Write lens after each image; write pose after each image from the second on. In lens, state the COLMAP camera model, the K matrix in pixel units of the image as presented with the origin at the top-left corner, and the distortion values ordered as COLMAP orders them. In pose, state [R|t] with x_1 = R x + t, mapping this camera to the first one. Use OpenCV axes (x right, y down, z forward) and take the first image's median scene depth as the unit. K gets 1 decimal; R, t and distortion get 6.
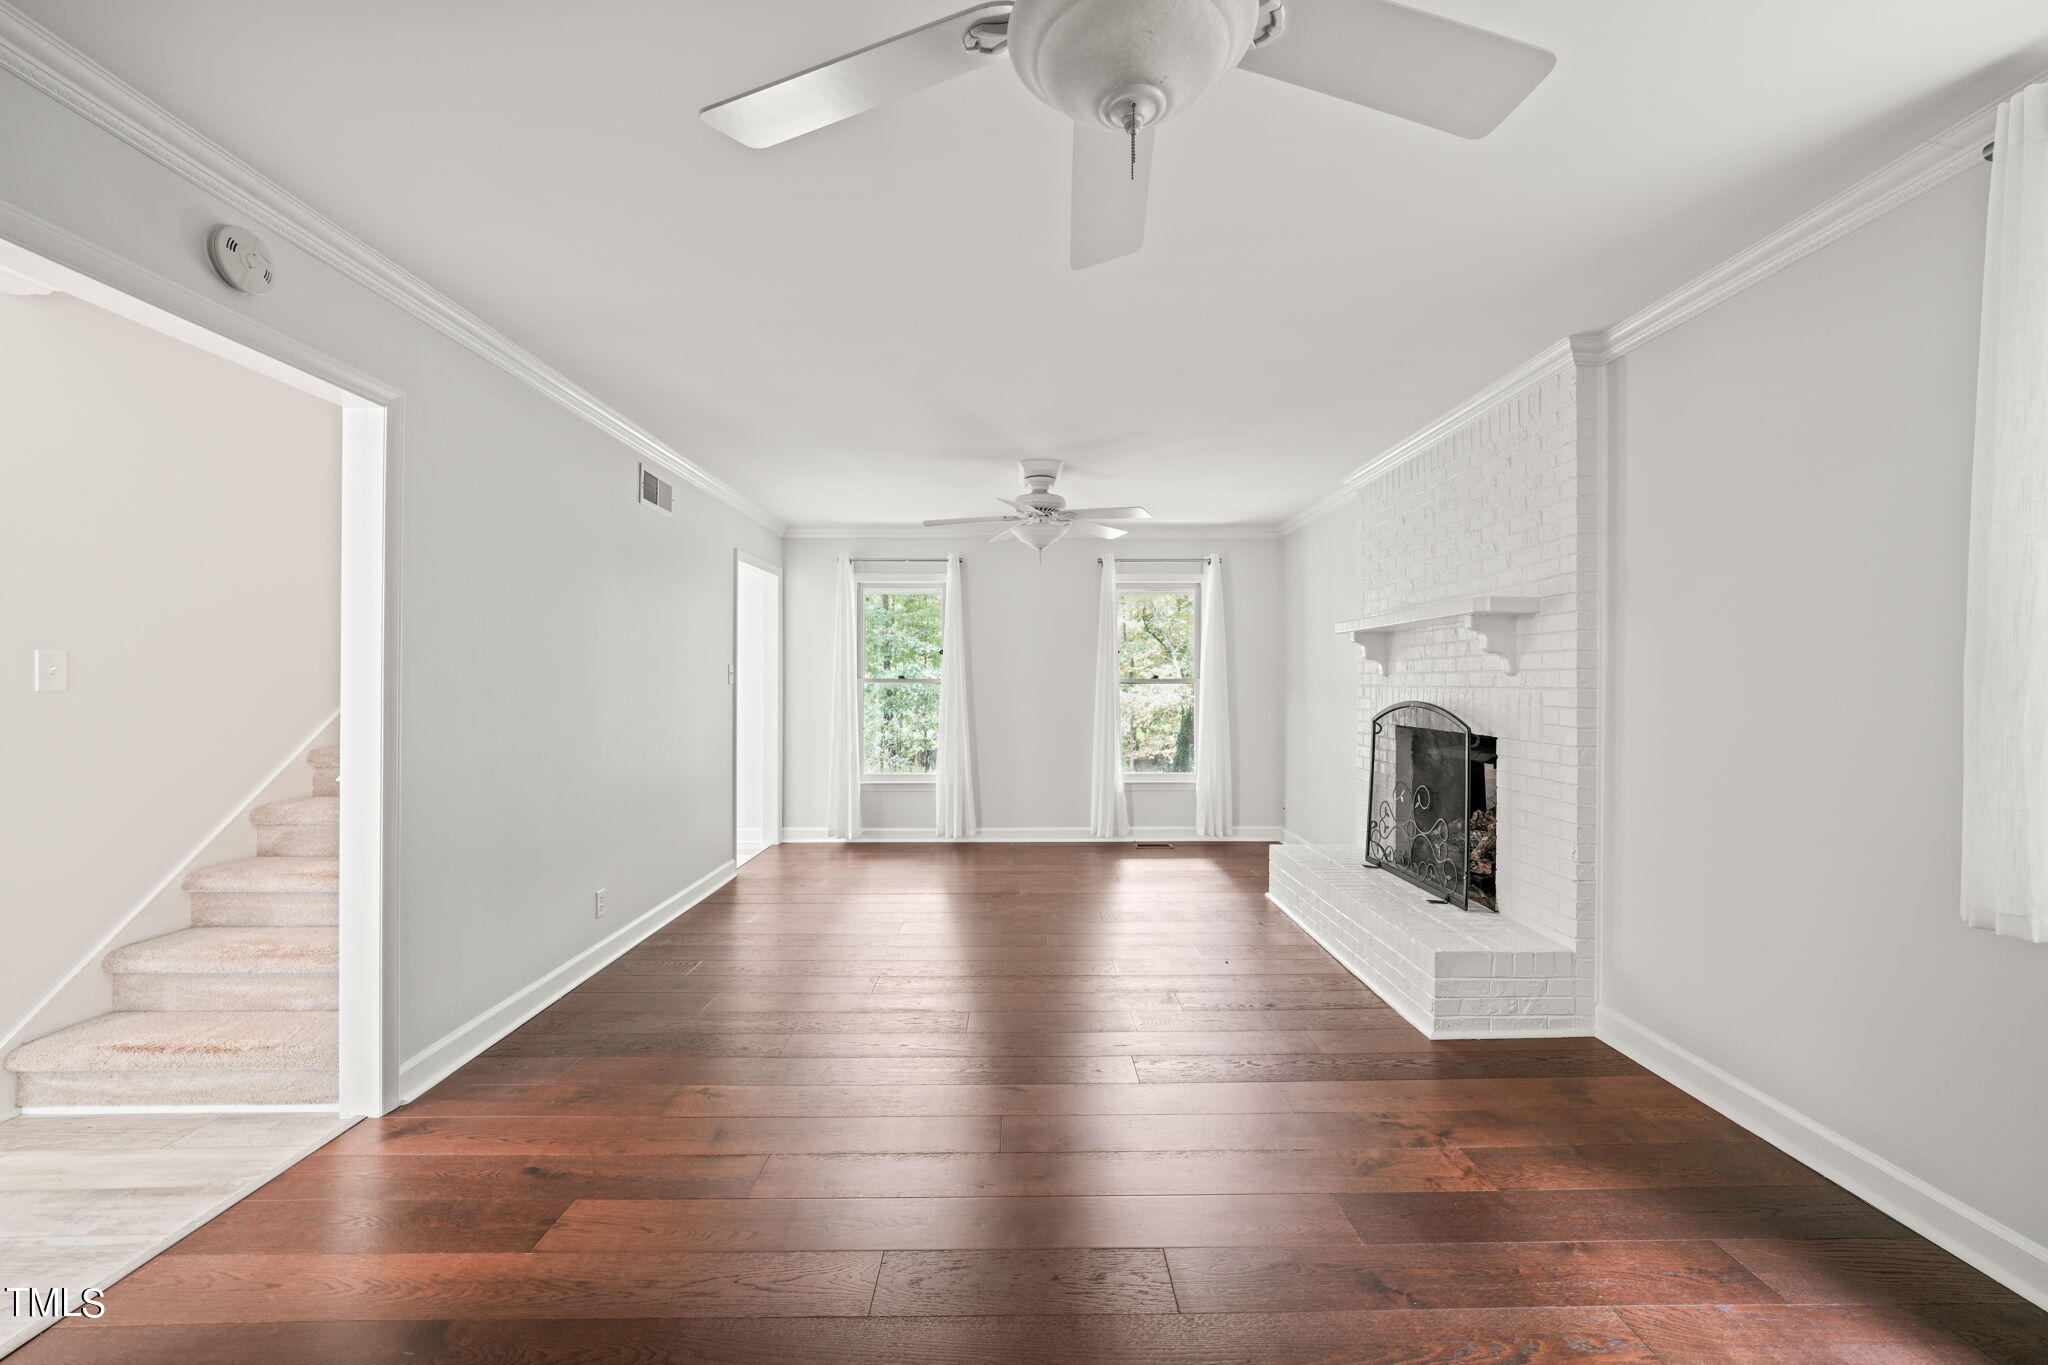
lens RADIAL K [[818.5, 0, 1030.0], [0, 818.5, 685.6], [0, 0, 1]] dist [-0.014135, 0.004567]
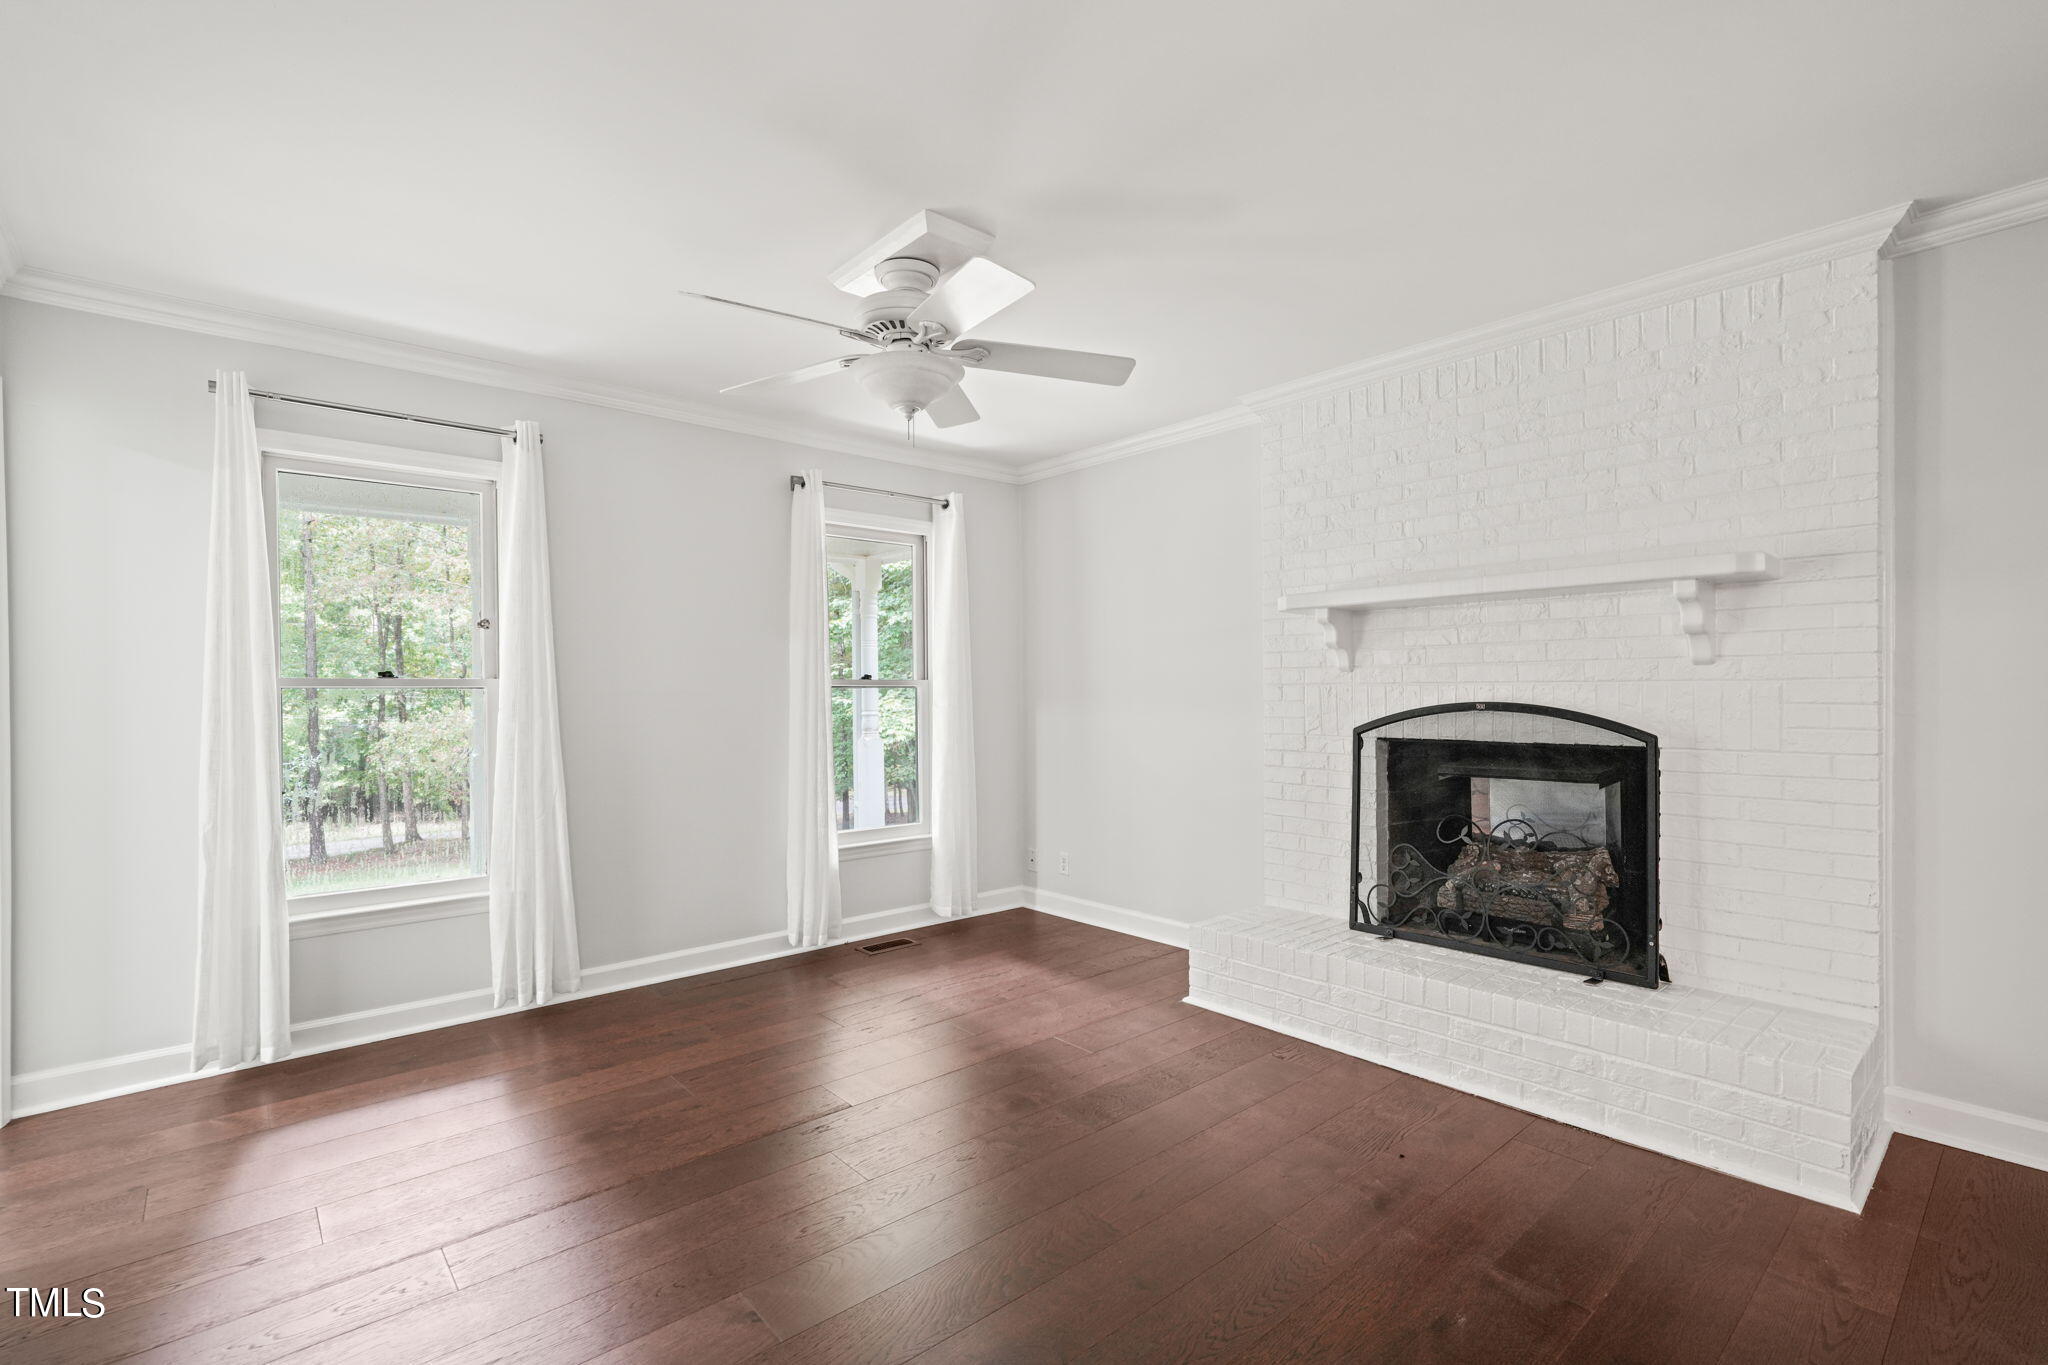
lens RADIAL K [[934.1, 0, 1020.4], [0, 934.1, 685.9], [0, 0, 1]] dist [0.017178, -0.000275]
pose [[0.765373, -0.001155, 0.643586, -0.262597], [0.009749, 0.999904, -0.009800, 0.006253], [-0.643513, 0.013775, 0.765311, 0.435122]]
